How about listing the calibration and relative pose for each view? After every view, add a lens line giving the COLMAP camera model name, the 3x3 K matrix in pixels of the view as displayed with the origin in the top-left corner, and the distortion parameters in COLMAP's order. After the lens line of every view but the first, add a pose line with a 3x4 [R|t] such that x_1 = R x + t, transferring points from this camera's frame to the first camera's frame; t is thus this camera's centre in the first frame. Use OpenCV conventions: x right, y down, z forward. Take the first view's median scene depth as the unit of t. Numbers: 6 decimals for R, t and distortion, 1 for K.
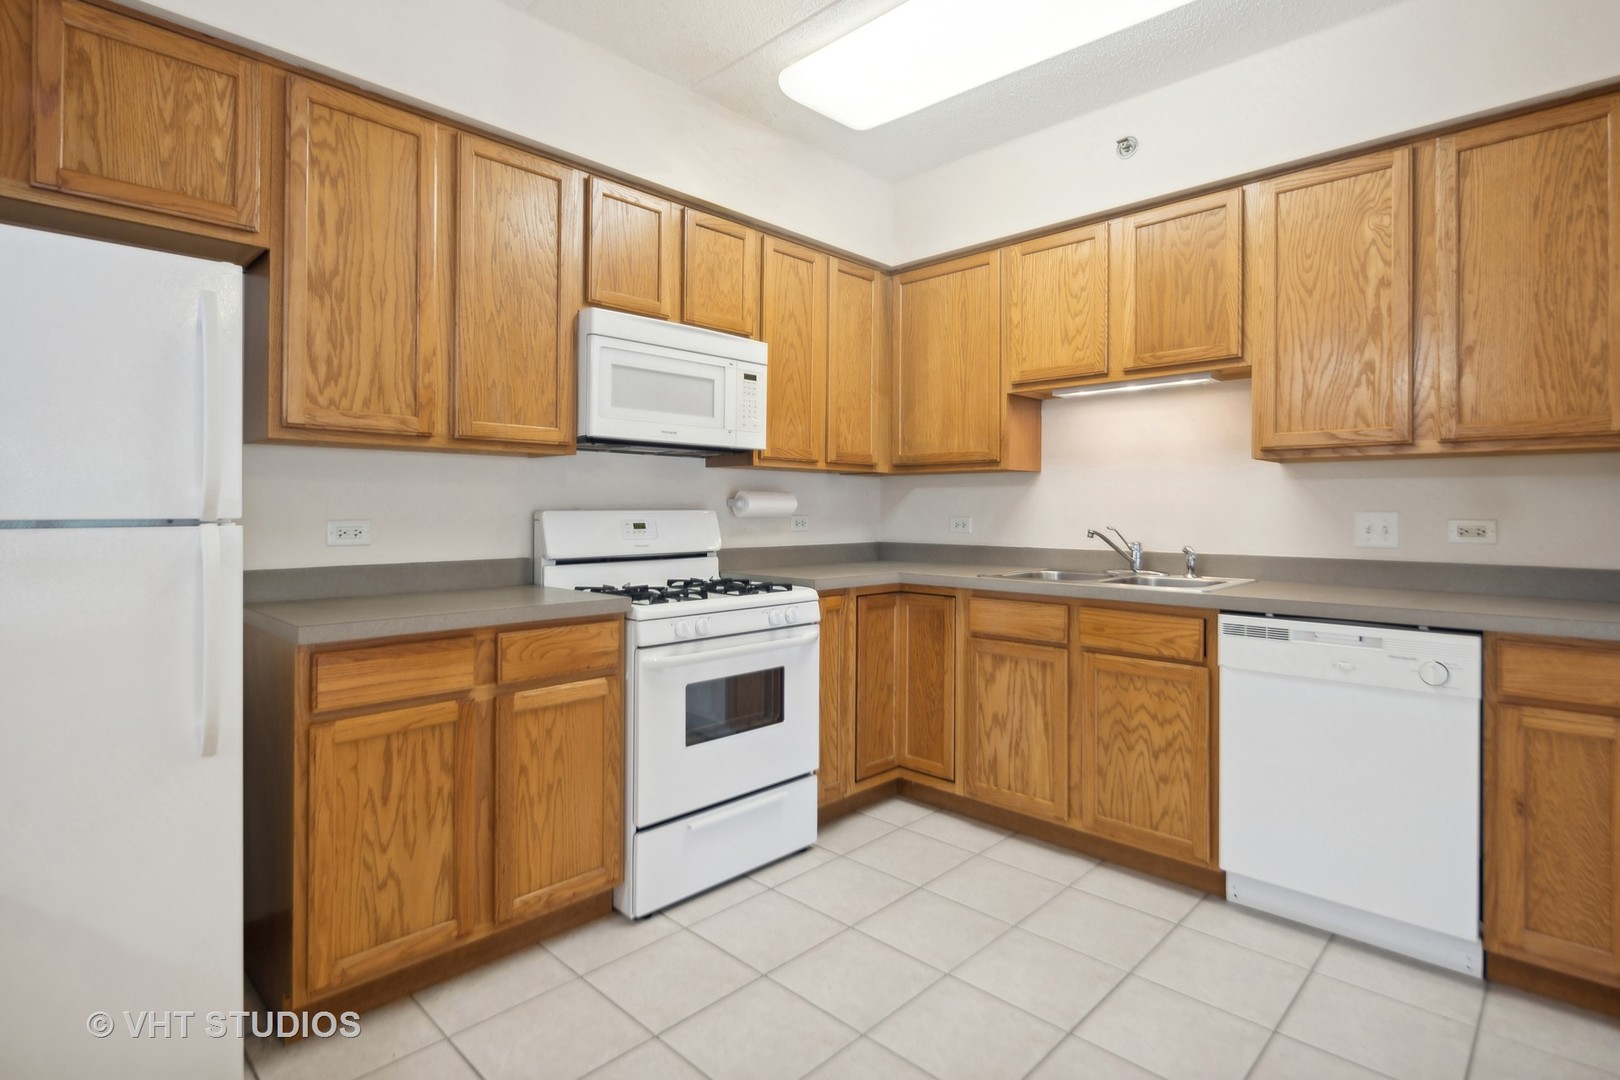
lens RADIAL K [[798.8, 0, 803.1], [0, 798.8, 503.2], [0, 0, 1]] dist [0.001042, -0.003330]
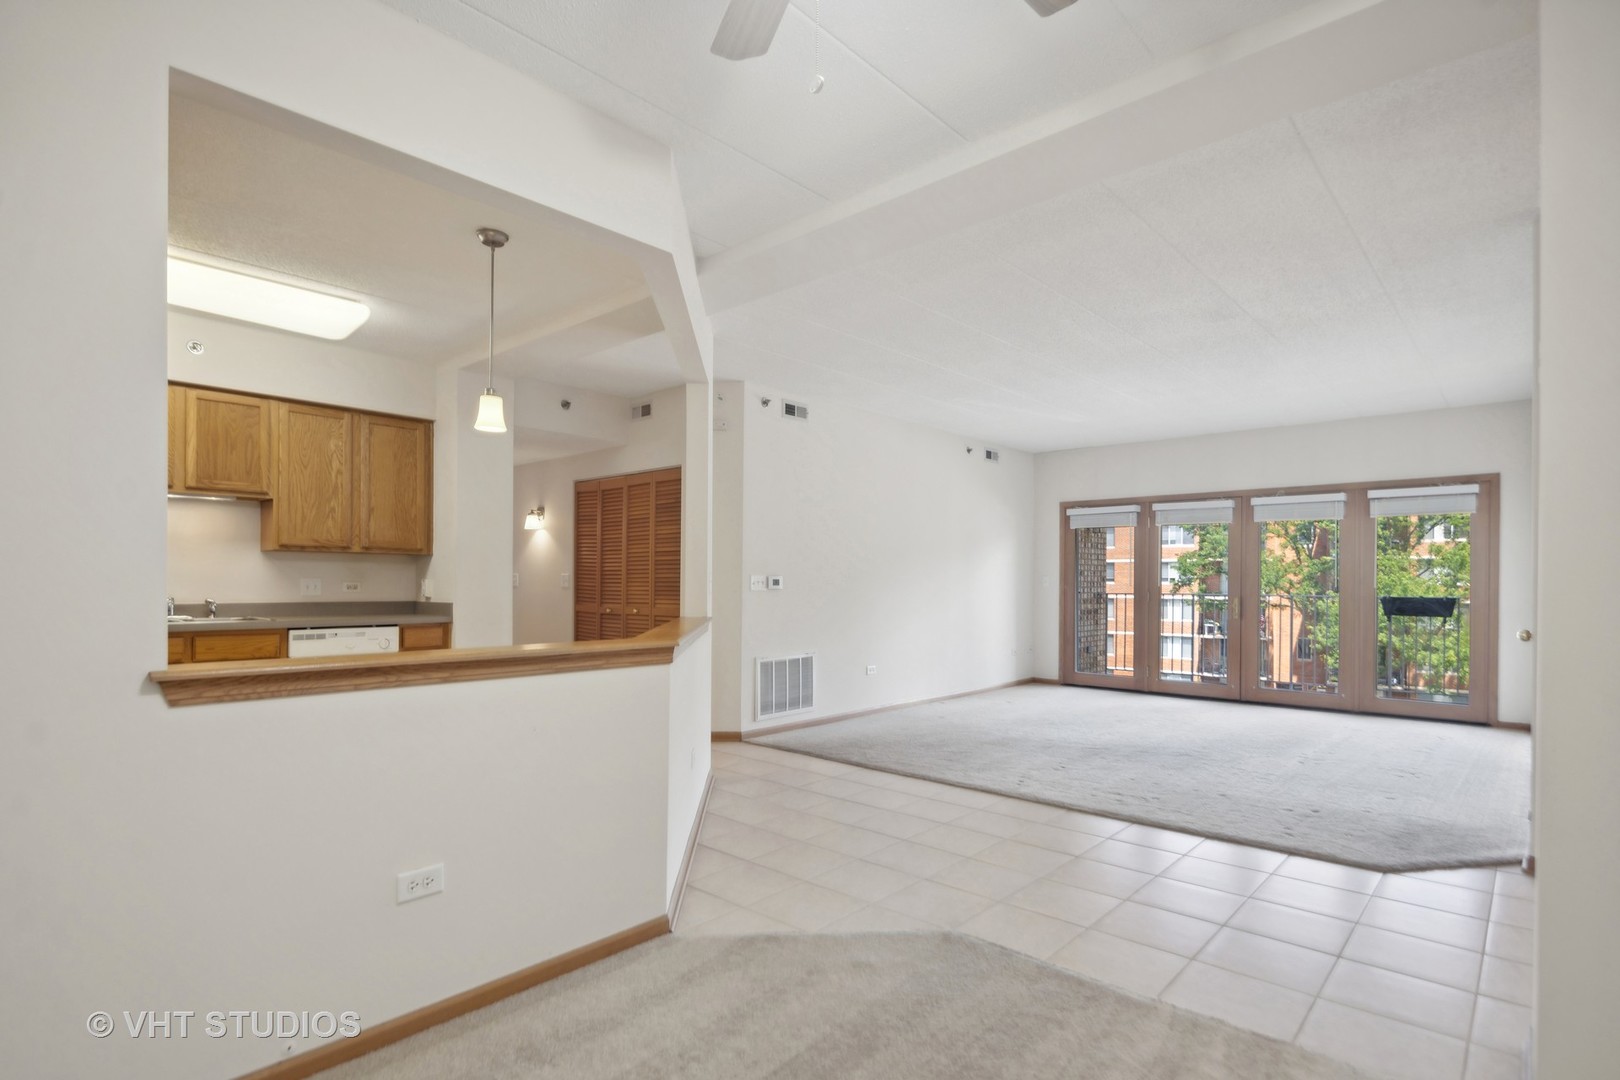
lens RADIAL K [[798.8, 0, 819.2], [0, 798.8, 581.9], [0, 0, 1]] dist [0.001042, -0.003330]
pose [[-0.061090, -0.001909, 0.998130, -1.368178], [-0.011351, 0.999935, 0.001218, 0.003260], [-0.998068, -0.011256, -0.061108, -0.150482]]
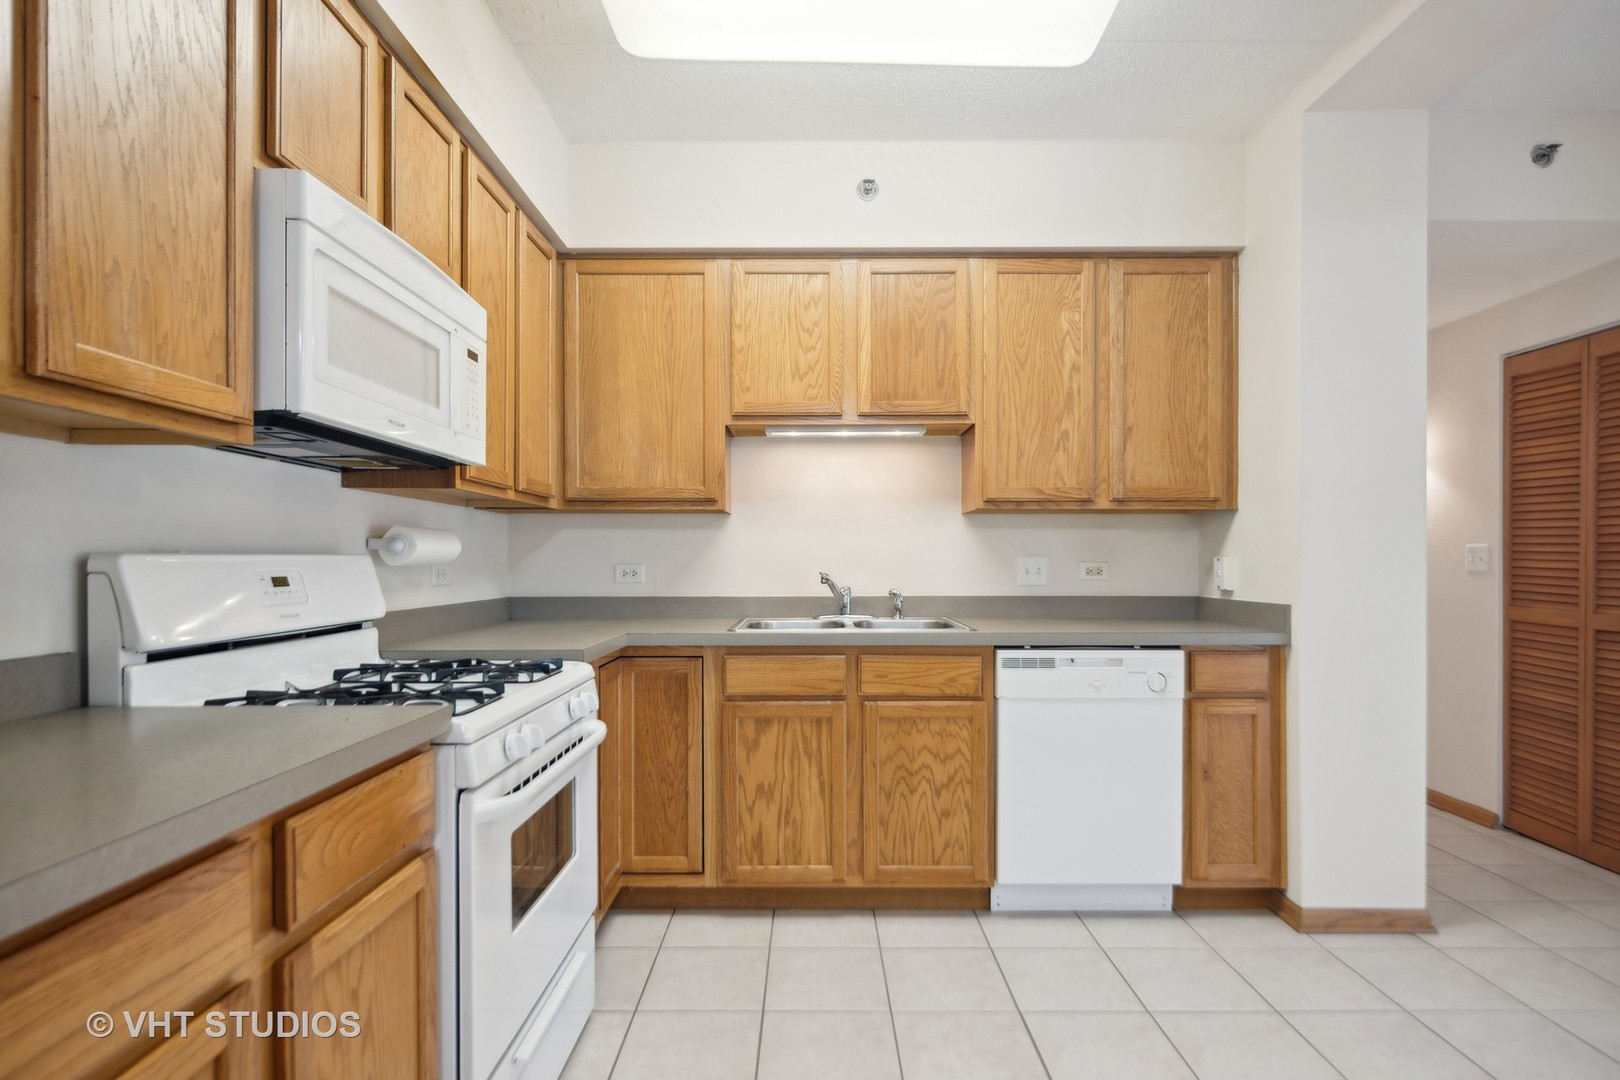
lens RADIAL K [[798.8, 0, 793.7], [0, 798.8, 564.8], [0, 0, 1]] dist [0.001042, -0.003330]
pose [[0.718903, -0.007343, 0.695071, -0.391763], [-0.002607, 0.999909, 0.013260, 0.008841], [-0.695105, -0.011345, 0.718819, 0.380536]]
